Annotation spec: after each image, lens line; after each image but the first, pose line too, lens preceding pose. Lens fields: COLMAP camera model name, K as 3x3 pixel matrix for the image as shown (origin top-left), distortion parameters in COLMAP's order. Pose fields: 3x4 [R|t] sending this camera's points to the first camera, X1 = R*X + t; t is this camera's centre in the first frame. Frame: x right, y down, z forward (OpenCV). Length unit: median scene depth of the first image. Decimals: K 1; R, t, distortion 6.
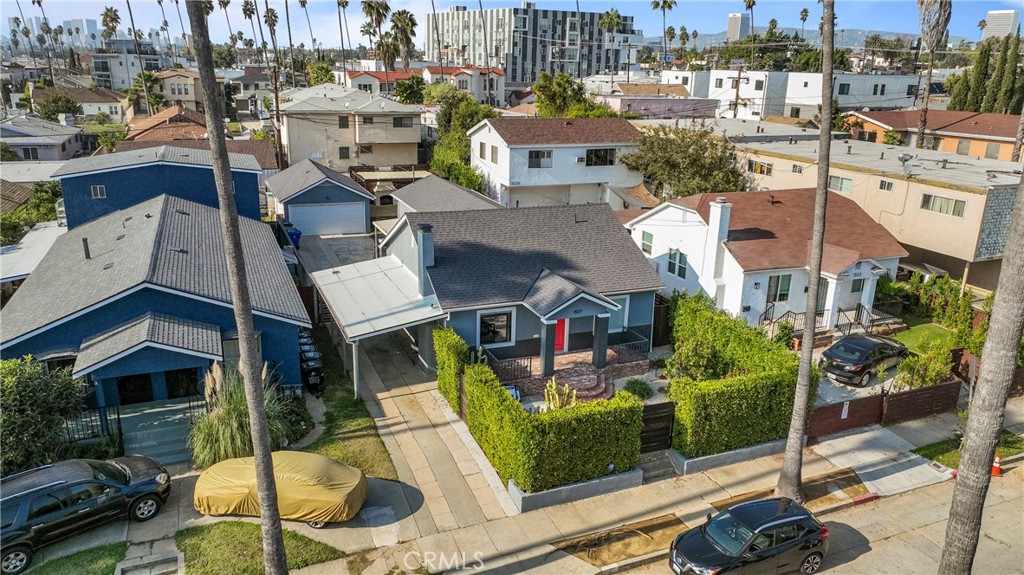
lens RADIAL K [[718.2, 0, 512.0], [0, 718.2, 287.5], [0, 0, 1]] dist [0.004893, 0.004071]
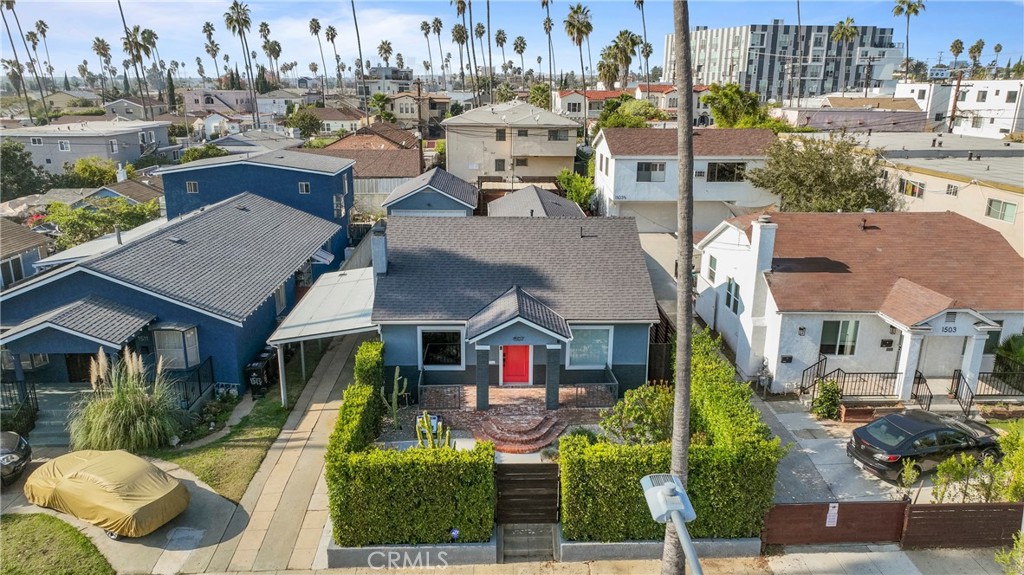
lens RADIAL K [[701.4, 0, 512.0], [0, 701.4, 287.5], [0, 0, 1]] dist [0.003895, 0.005258]
pose [[0.940581, 0.078949, -0.330265, 0.194604], [-0.087252, 0.996132, -0.010369, -0.009455], [0.328169, 0.038569, 0.943831, 0.120540]]
